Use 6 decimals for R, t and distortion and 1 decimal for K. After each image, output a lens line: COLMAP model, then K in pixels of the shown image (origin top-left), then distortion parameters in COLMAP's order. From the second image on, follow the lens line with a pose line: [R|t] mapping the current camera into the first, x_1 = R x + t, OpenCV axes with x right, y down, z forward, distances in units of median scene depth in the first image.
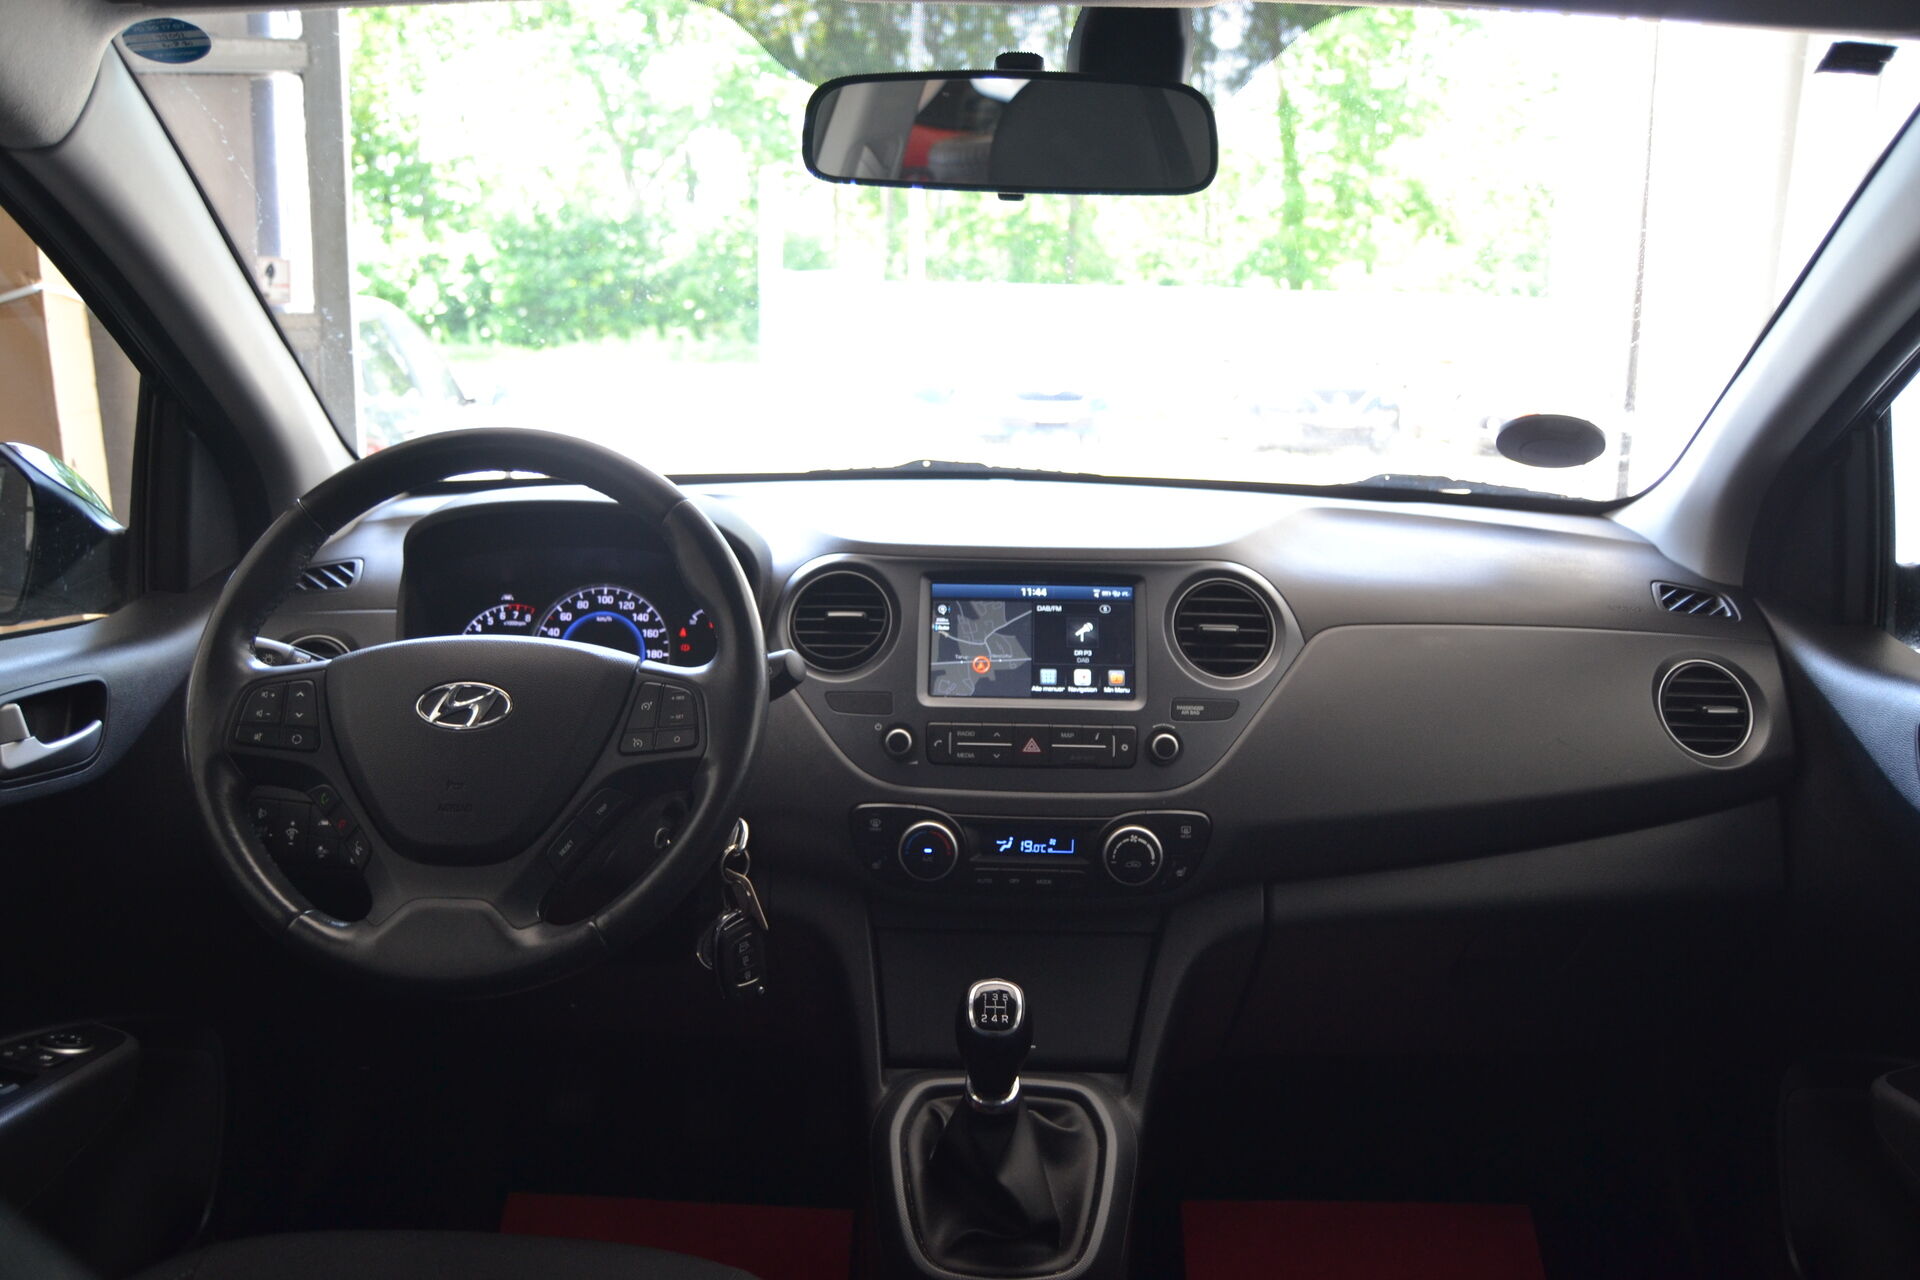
lens RADIAL K [[1487.8, 0, 962.6], [0, 1487.8, 633.9], [0, 0, 1]] dist [-0.092077, 0.021216]
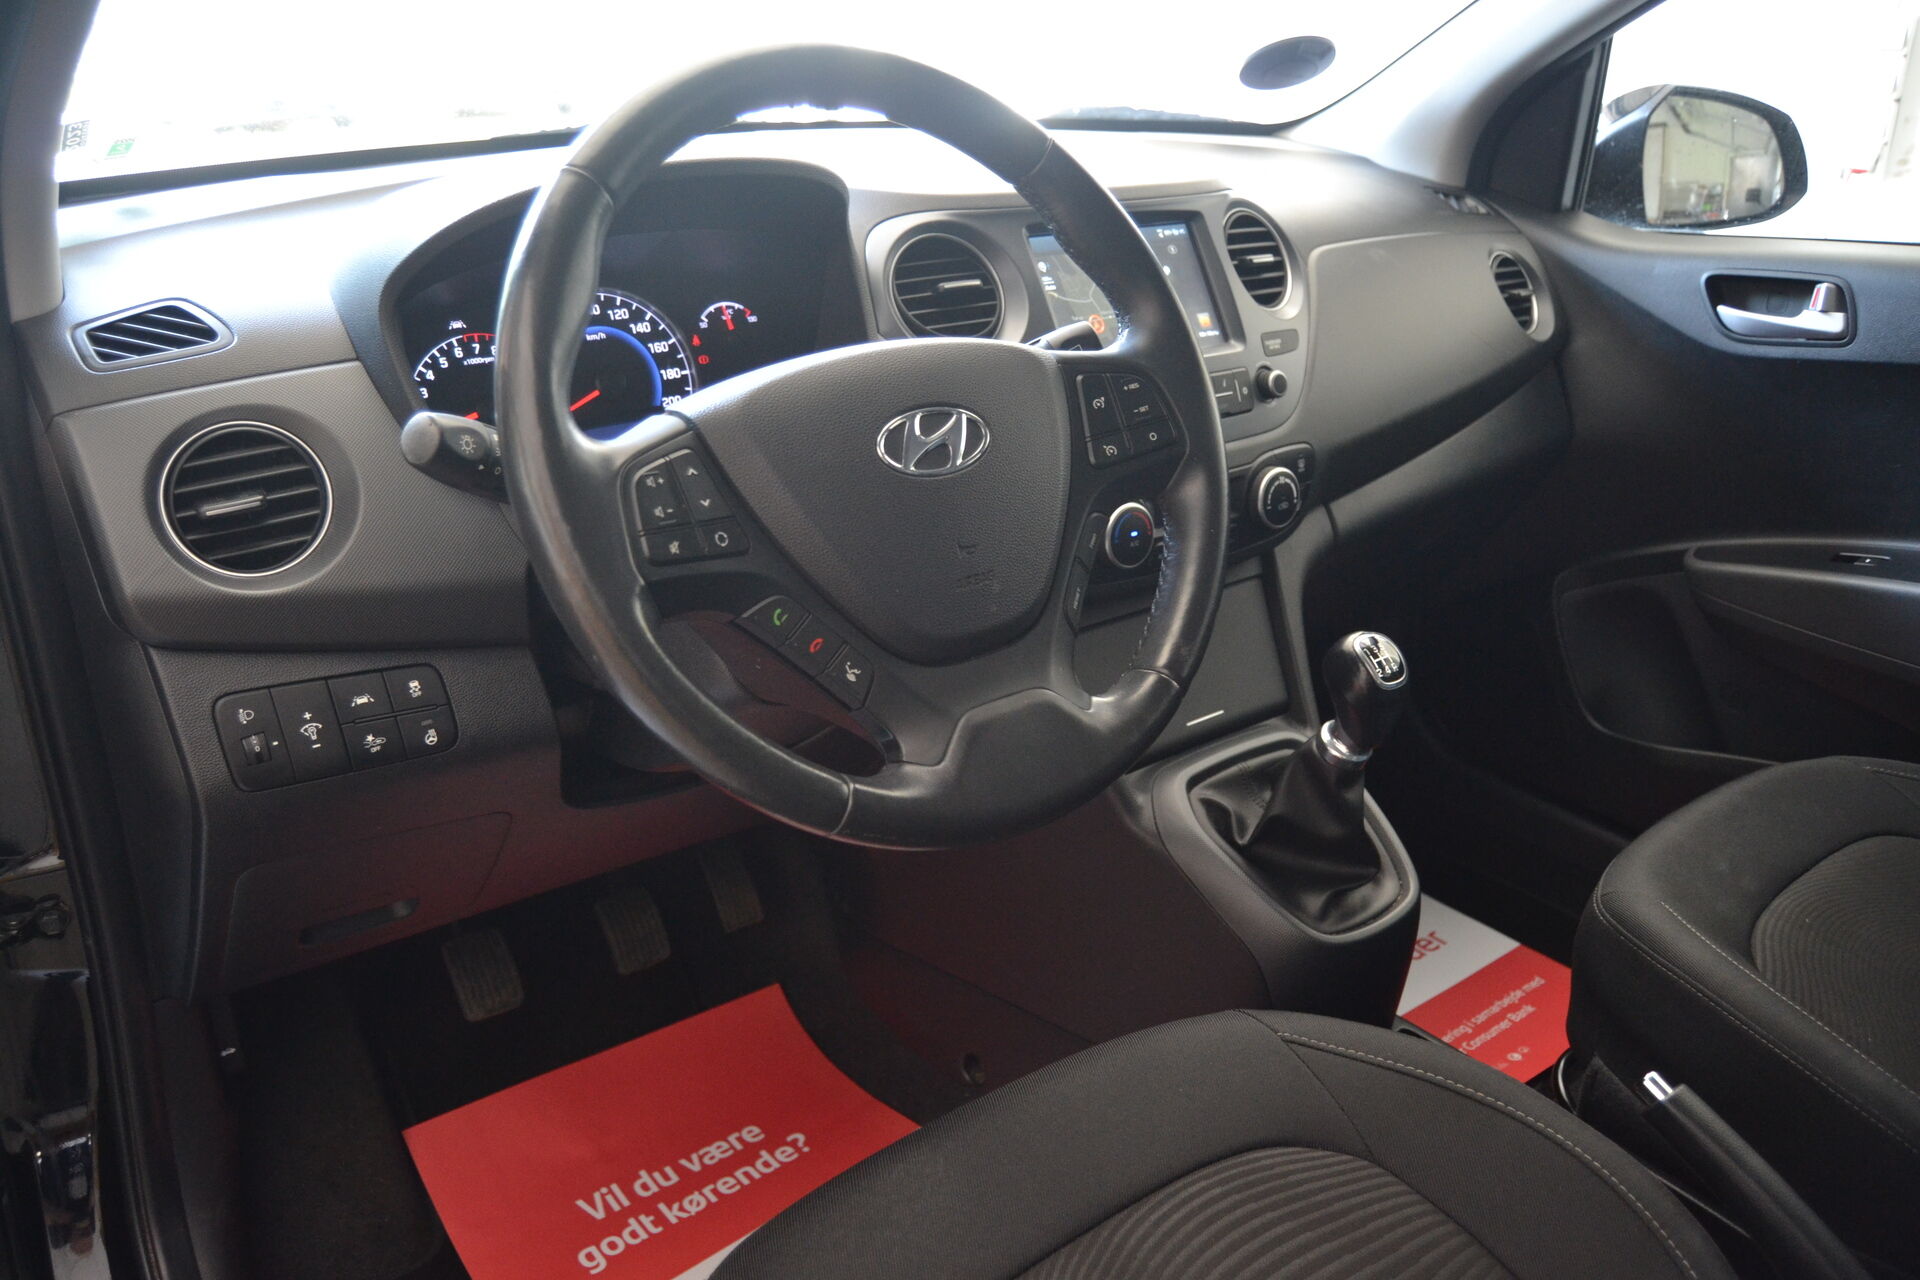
lens RADIAL K [[1487.8, 0, 950.6], [0, 1487.8, 647.5], [0, 0, 1]] dist [-0.092077, 0.021216]
pose [[0.782153, -0.248717, 0.571295, -0.623169], [0.119315, 0.959696, 0.254456, -0.030194], [-0.611556, -0.130860, 0.780304, 0.341280]]
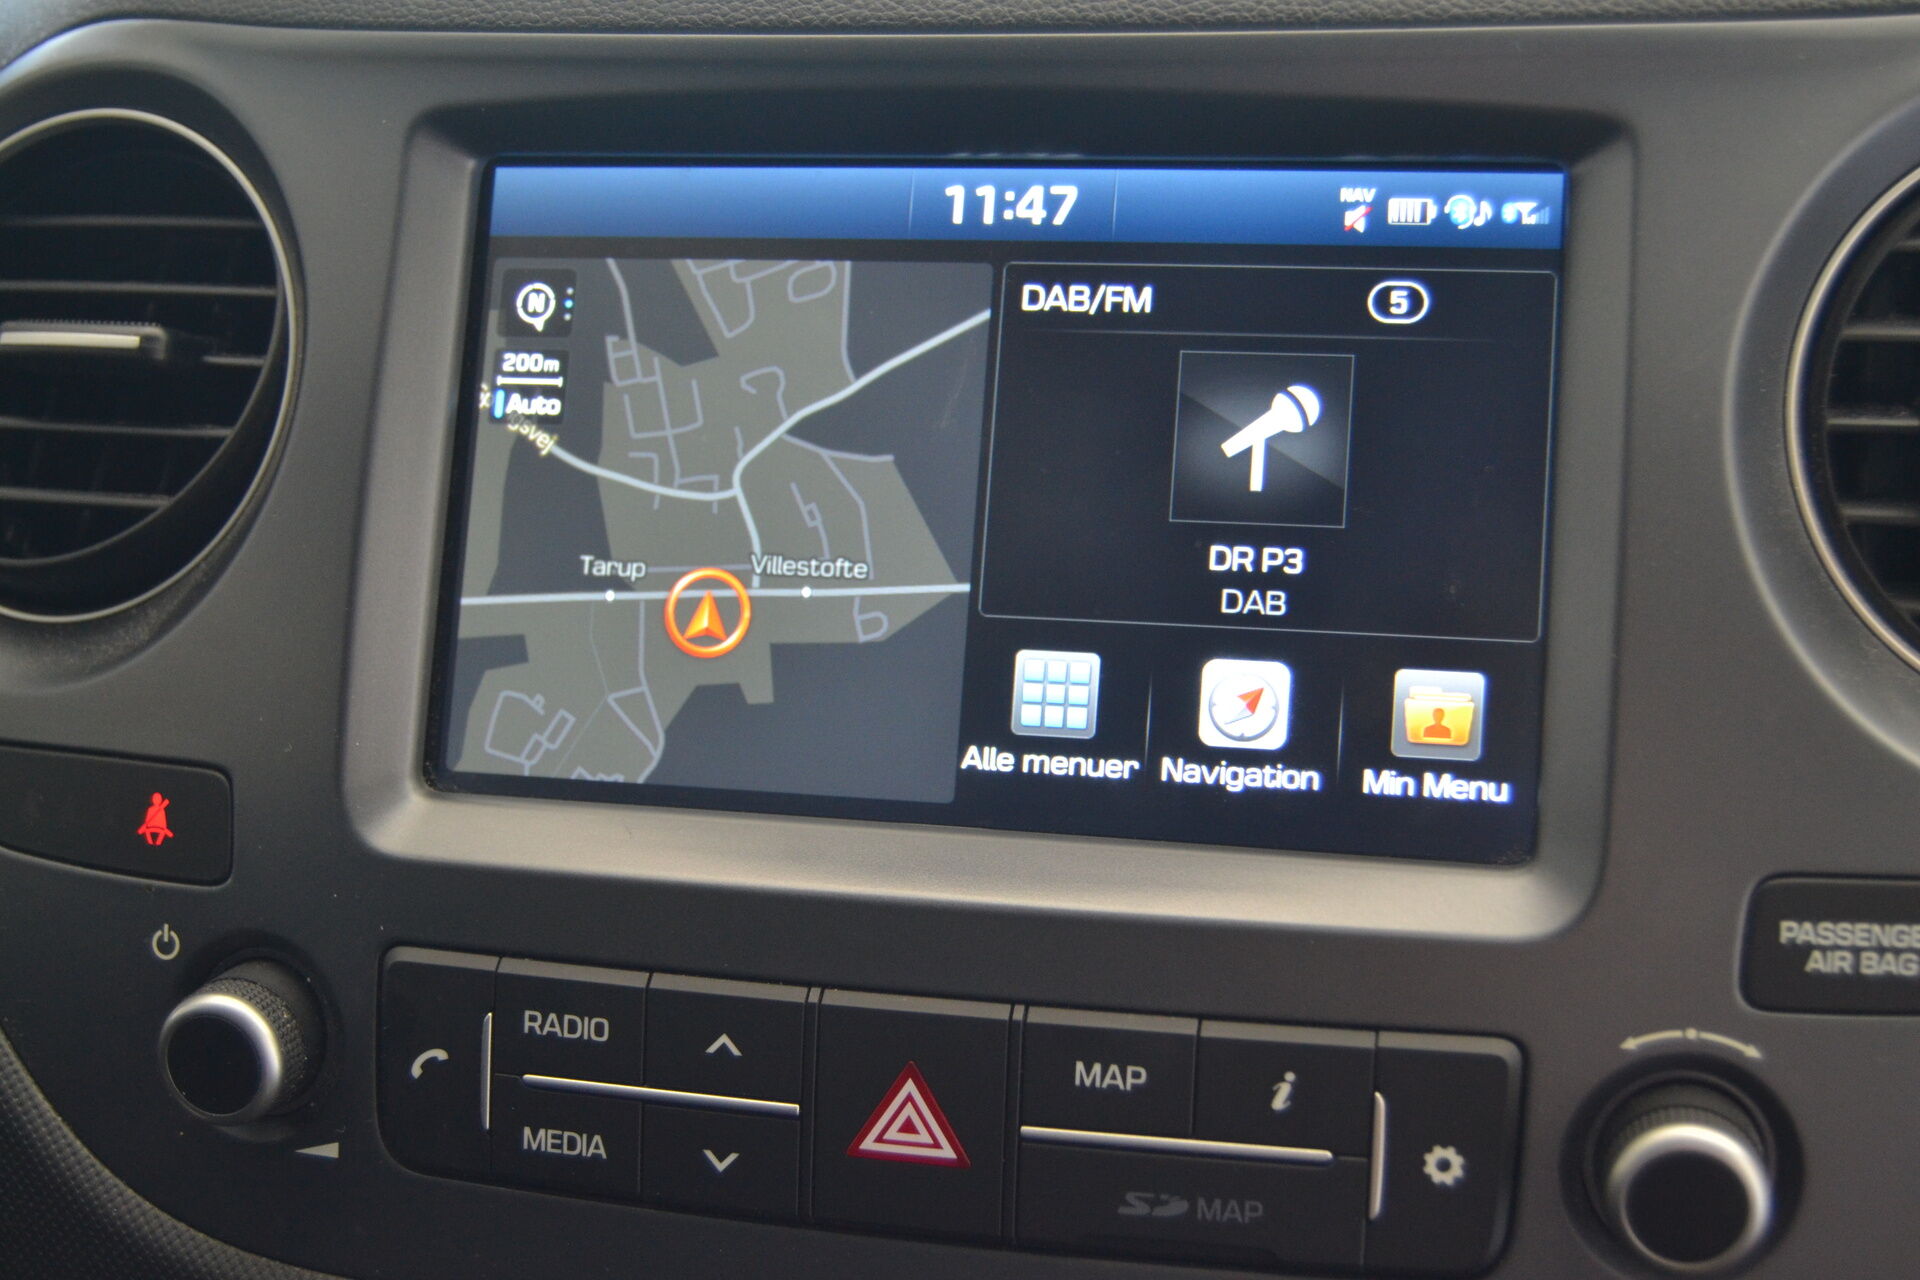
lens RADIAL K [[2456.7, 0, 966.7], [0, 2456.7, 641.0], [0, 0, 1]] dist [-0.054871, 0.000000]
pose [[0.976824, 0.028154, -0.212184, 0.111960], [0.021772, 0.973101, 0.229346, -0.046882], [0.212934, -0.228650, 0.949936, 0.726726]]
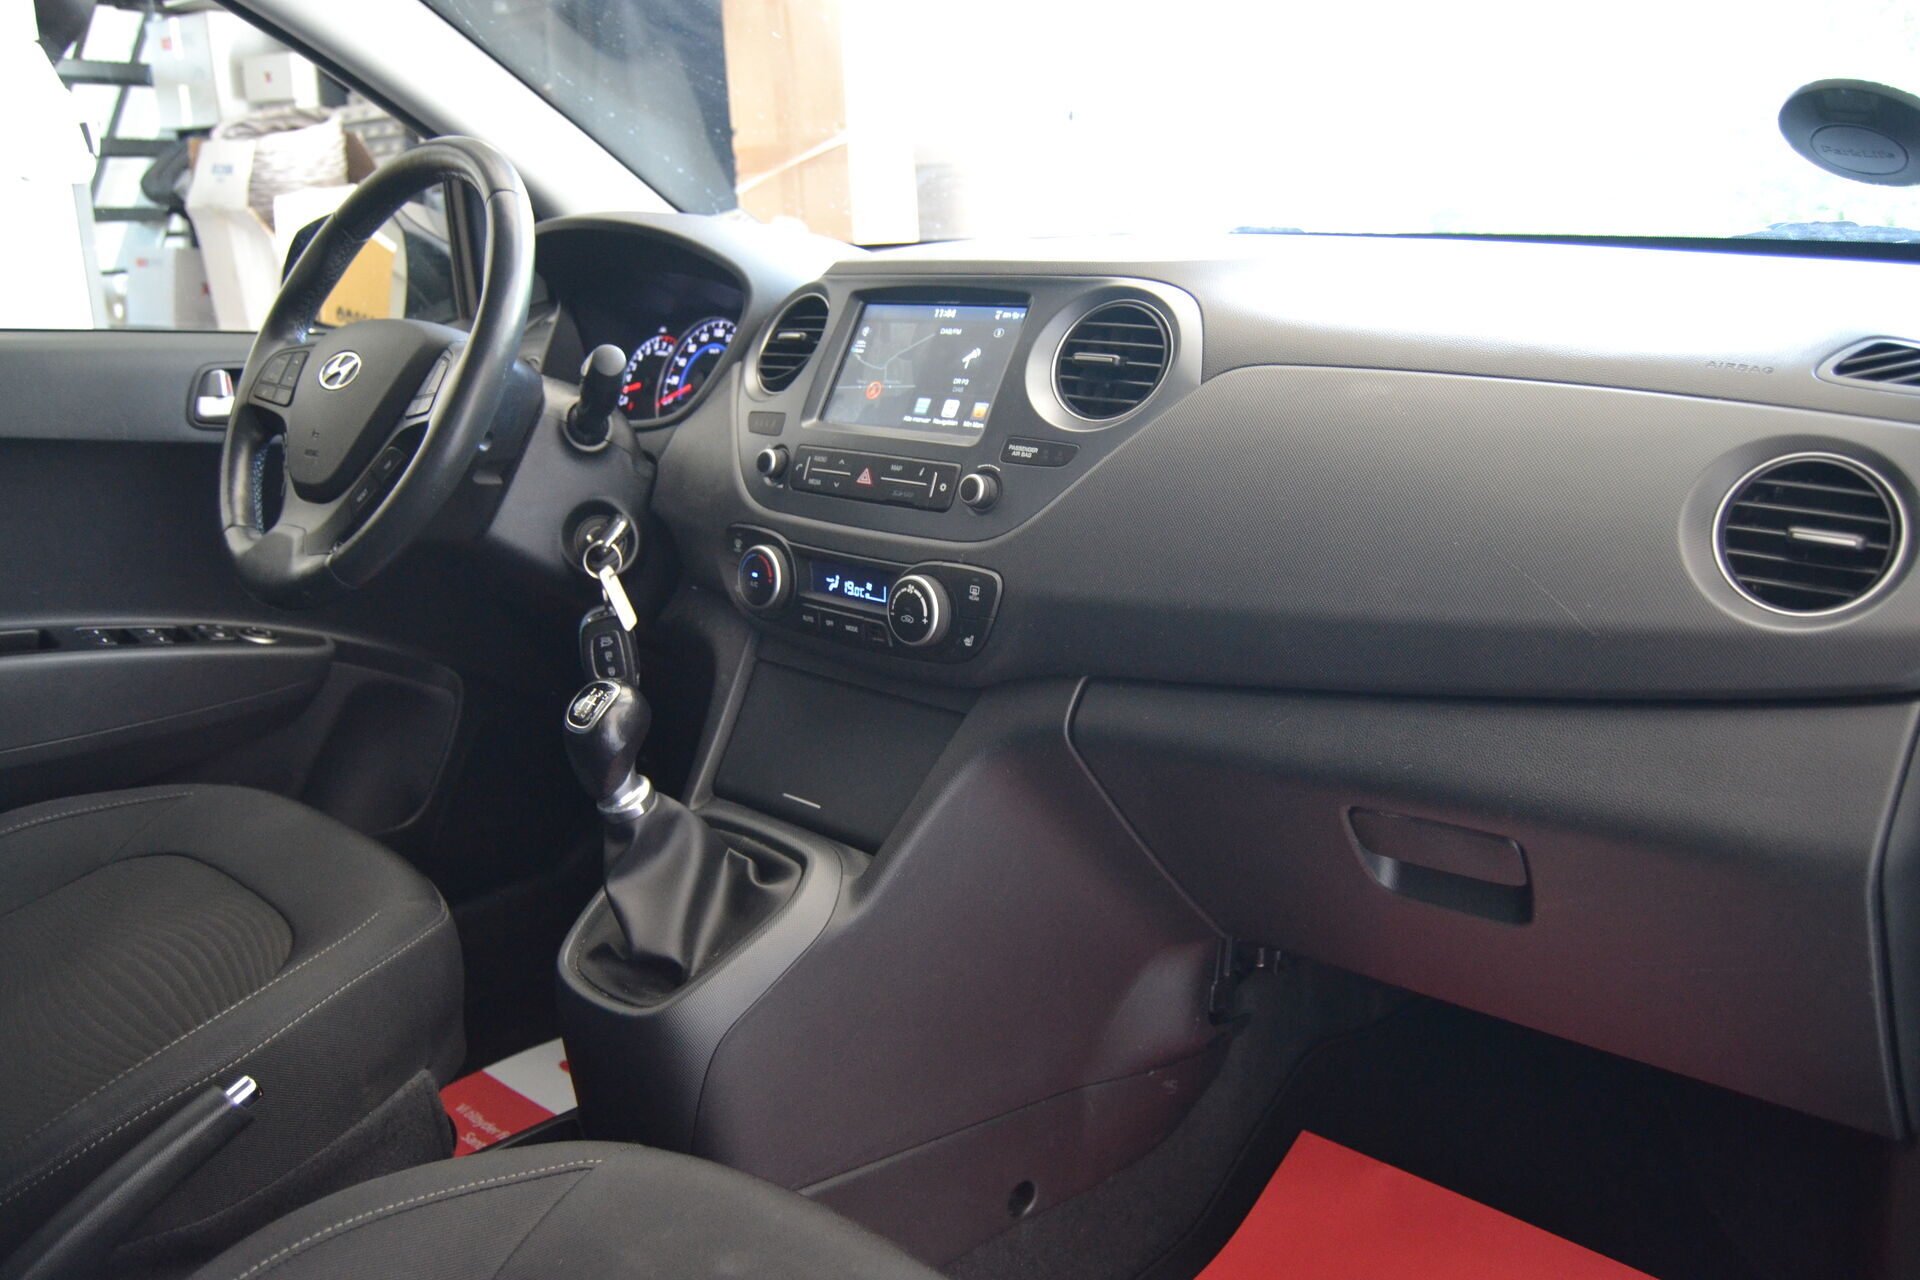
lens RADIAL K [[1487.8, 0, 961.8], [0, 1487.8, 644.5], [0, 0, 1]] dist [-0.092077, 0.021216]
pose [[0.739826, 0.149752, -0.655921, 0.679132], [-0.102112, 0.988613, 0.110534, 0.069372], [0.665005, -0.014798, 0.746693, 0.366801]]
